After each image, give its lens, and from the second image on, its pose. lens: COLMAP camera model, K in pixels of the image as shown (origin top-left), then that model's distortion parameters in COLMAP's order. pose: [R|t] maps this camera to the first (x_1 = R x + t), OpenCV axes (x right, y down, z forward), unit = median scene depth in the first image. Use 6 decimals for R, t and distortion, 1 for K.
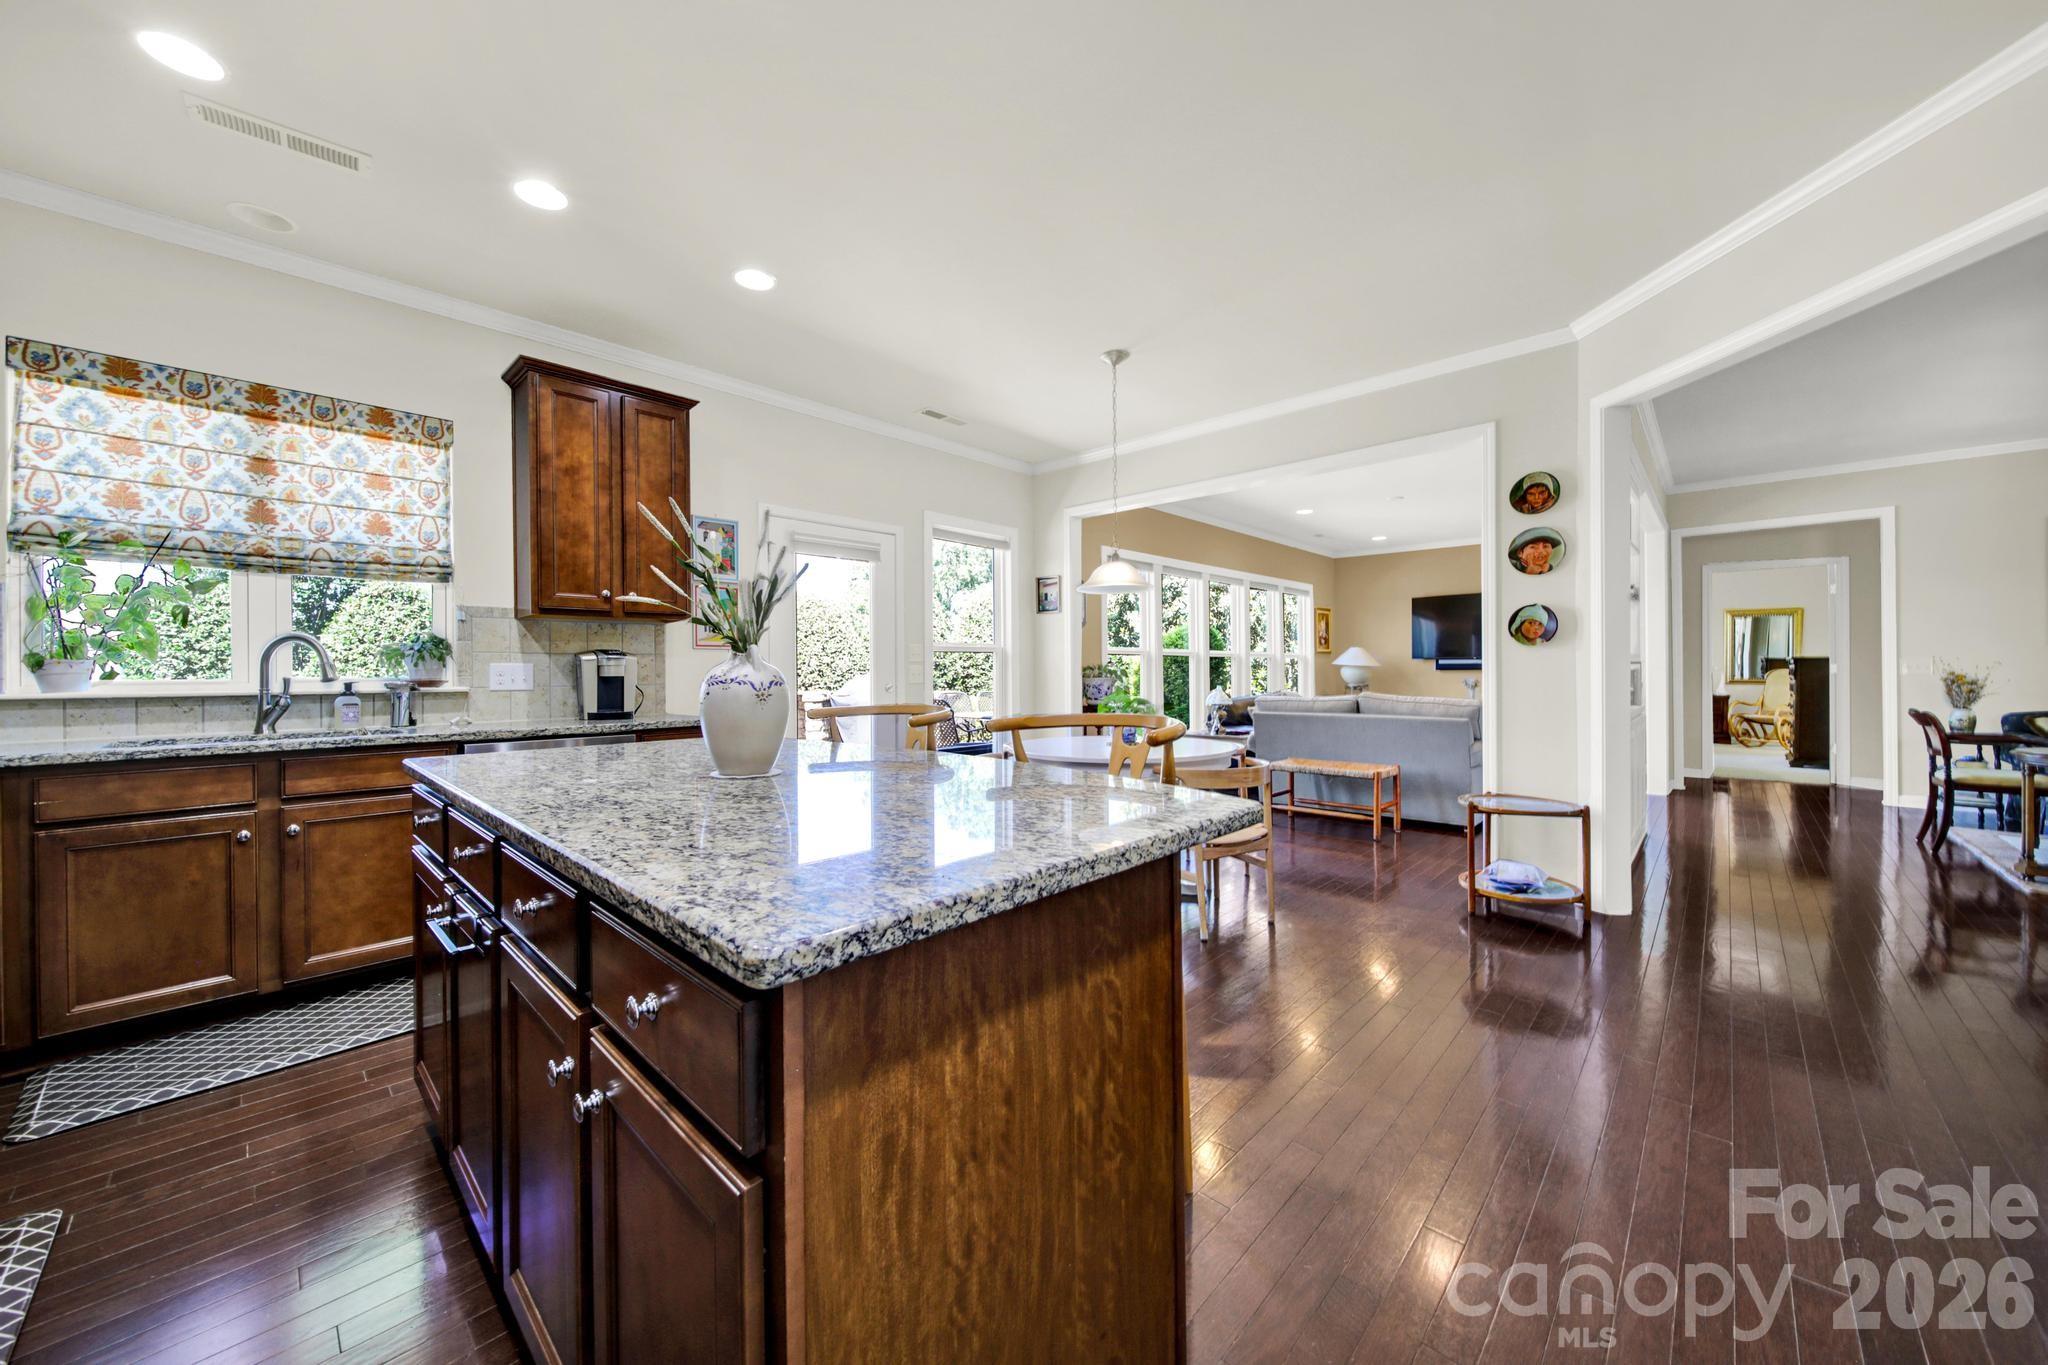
lens RADIAL K [[736.0, 0, 1011.1], [0, 736.0, 671.2], [0, 0, 1]] dist [-0.000151, -0.001958]
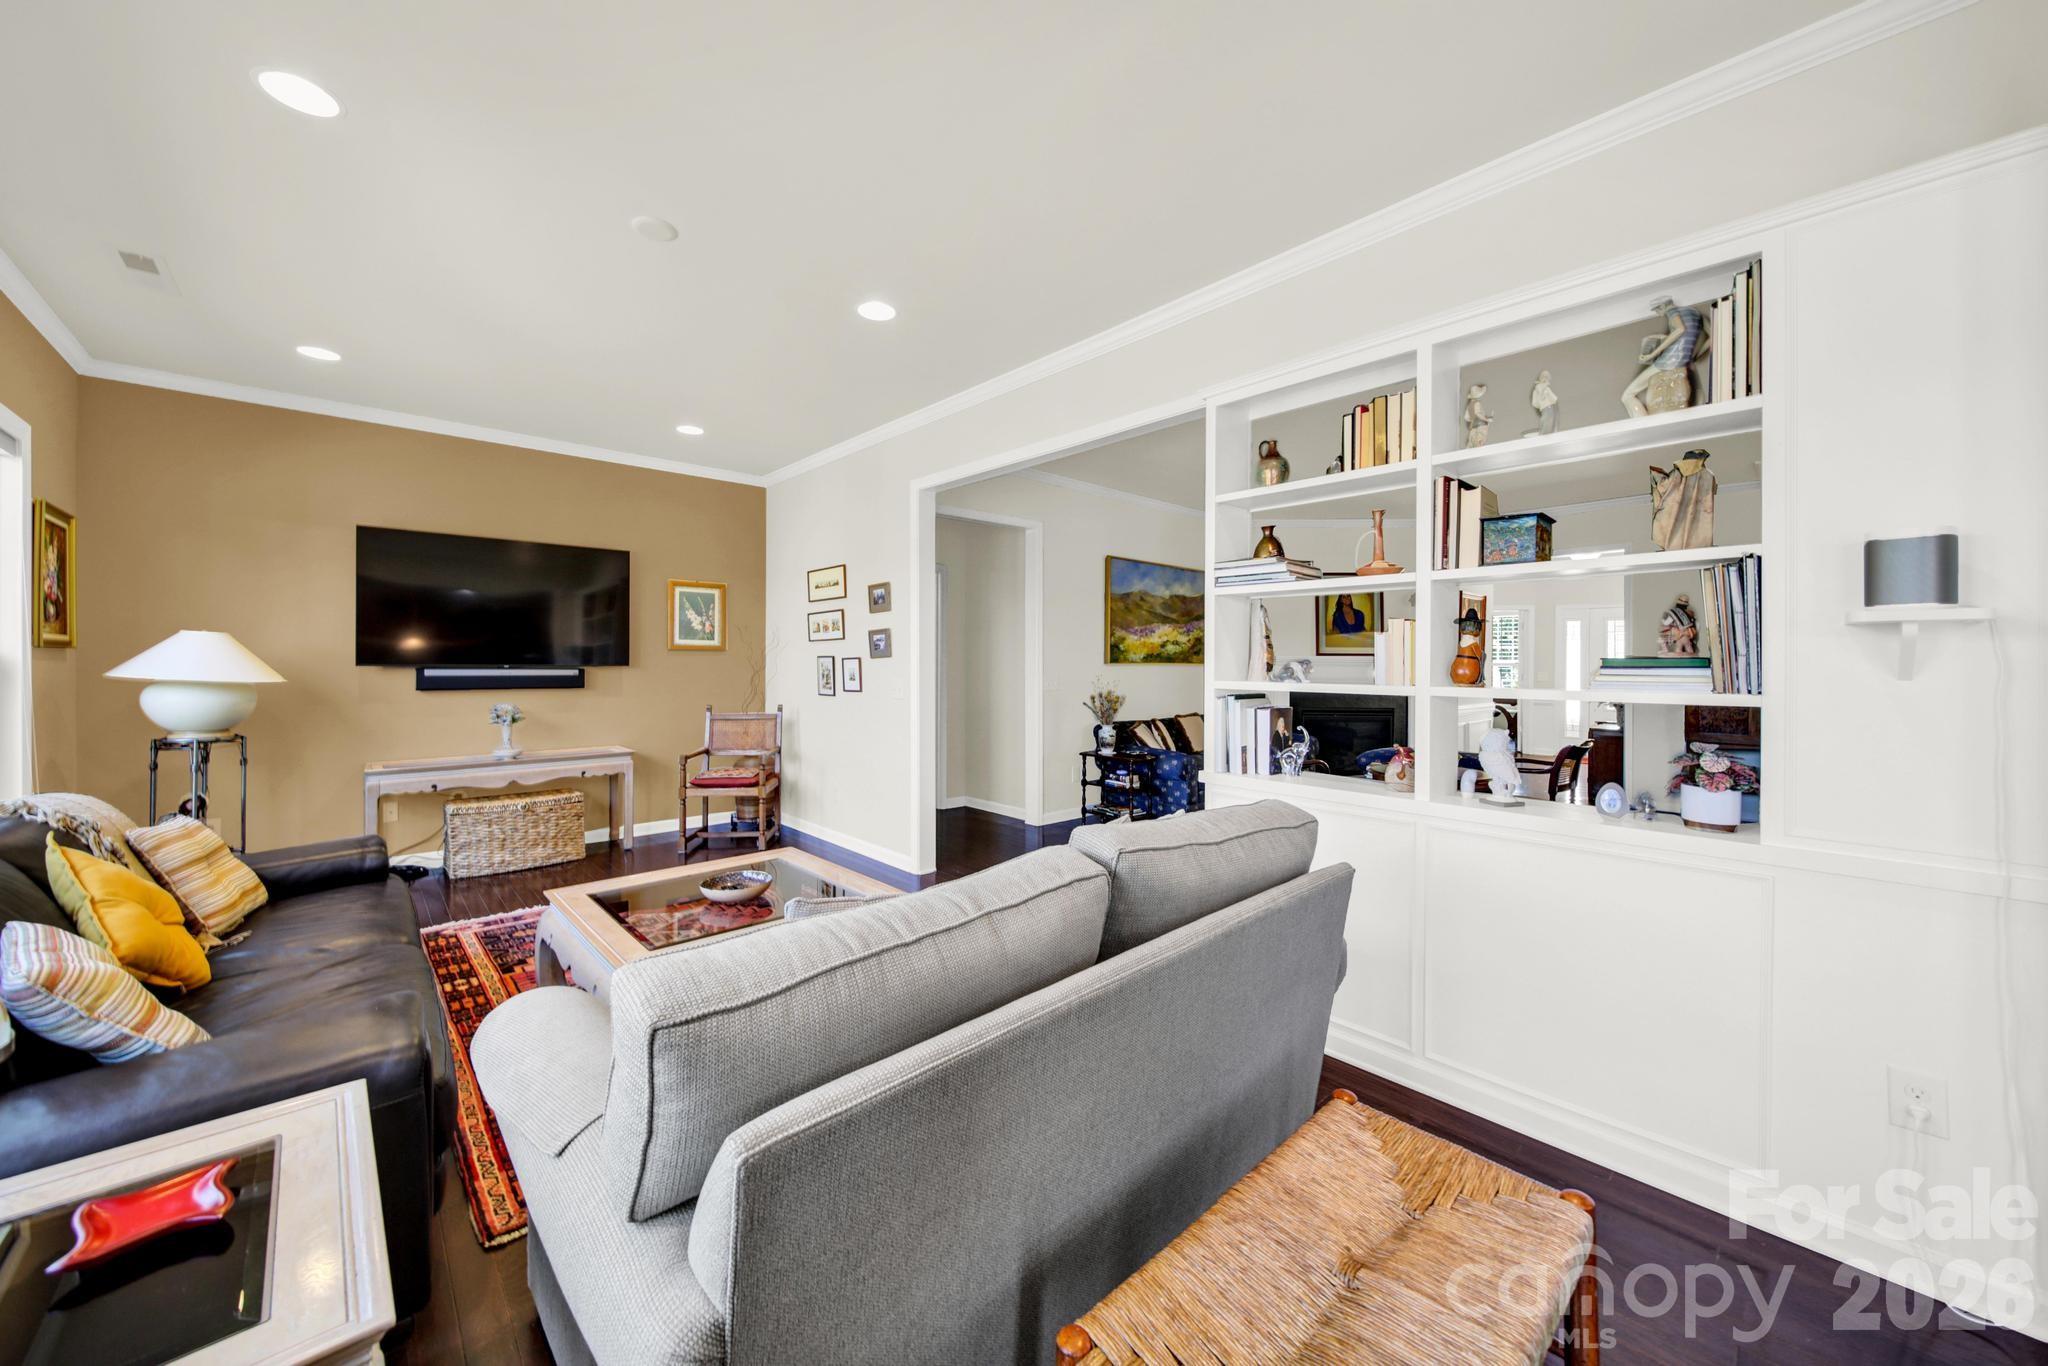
lens RADIAL K [[736.0, 0, 1026.6], [0, 736.0, 670.1], [0, 0, 1]] dist [-0.000151, -0.001958]
pose [[0.052130, -0.002412, 0.998637, 0.365492], [0.001284, 0.999996, 0.002349, -0.041209], [-0.998639, 0.001159, 0.052133, 1.635362]]
